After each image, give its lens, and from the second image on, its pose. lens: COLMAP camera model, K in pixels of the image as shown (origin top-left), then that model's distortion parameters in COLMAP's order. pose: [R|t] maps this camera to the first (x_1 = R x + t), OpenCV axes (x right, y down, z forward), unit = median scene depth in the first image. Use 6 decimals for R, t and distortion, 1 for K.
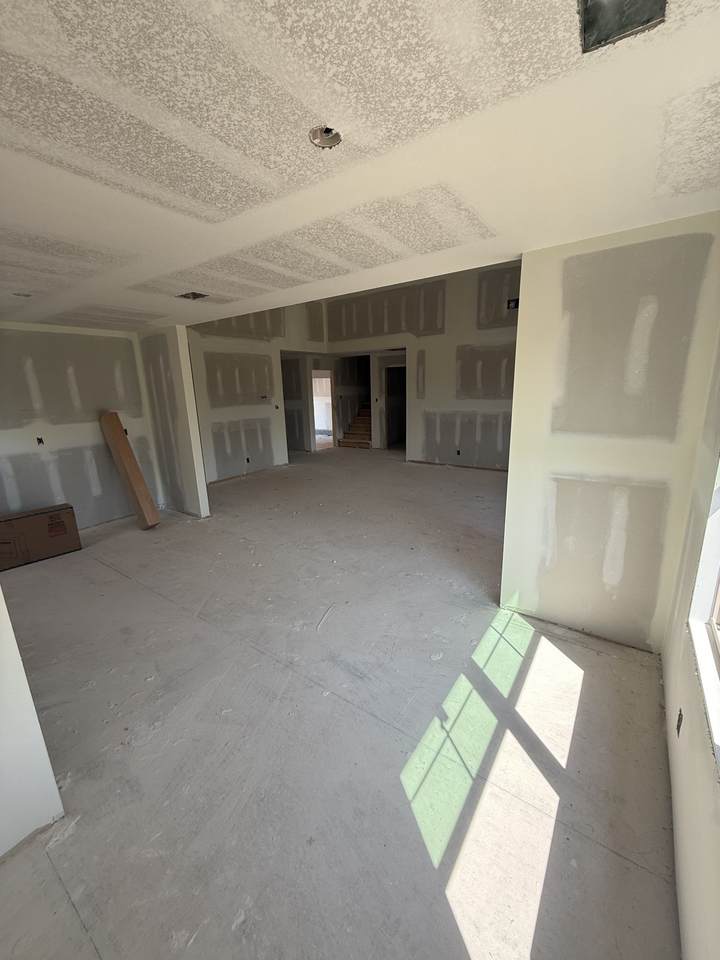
lens RADIAL K [[384.2, 0, 356.0], [0, 384.2, 479.5], [0, 0, 1]] dist [-0.003453, -0.000116]
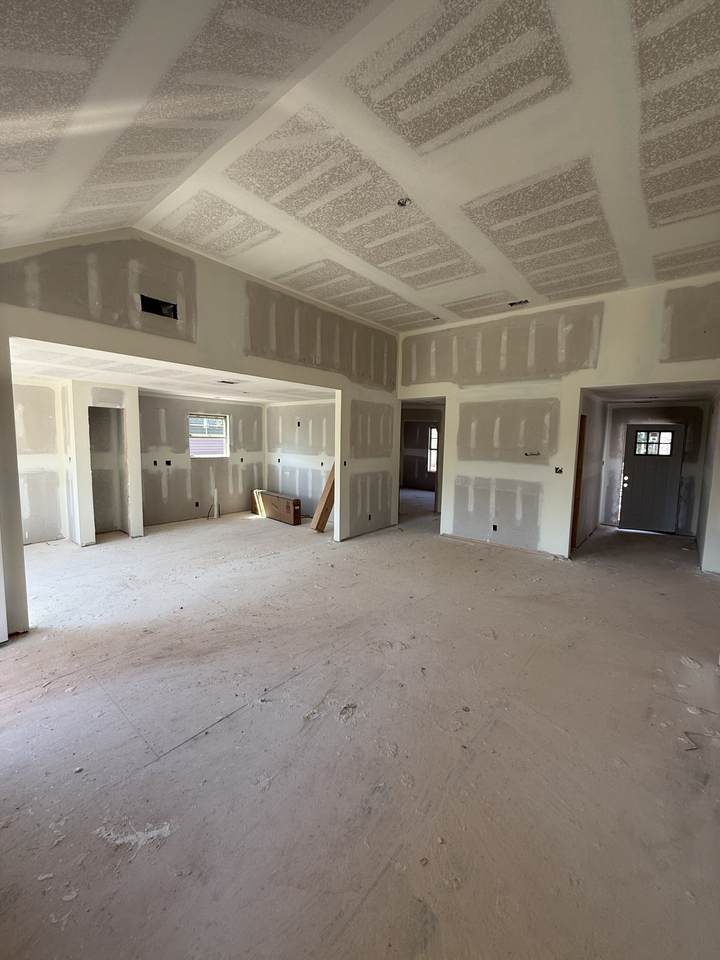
lens RADIAL K [[384.2, 0, 355.3], [0, 384.2, 474.8], [0, 0, 1]] dist [-0.003453, -0.000116]
pose [[-0.081688, 0.125382, -0.988740, 0.547393], [-0.247802, 0.958348, 0.142001, -0.205459], [0.965361, 0.256611, -0.047216, 0.746637]]
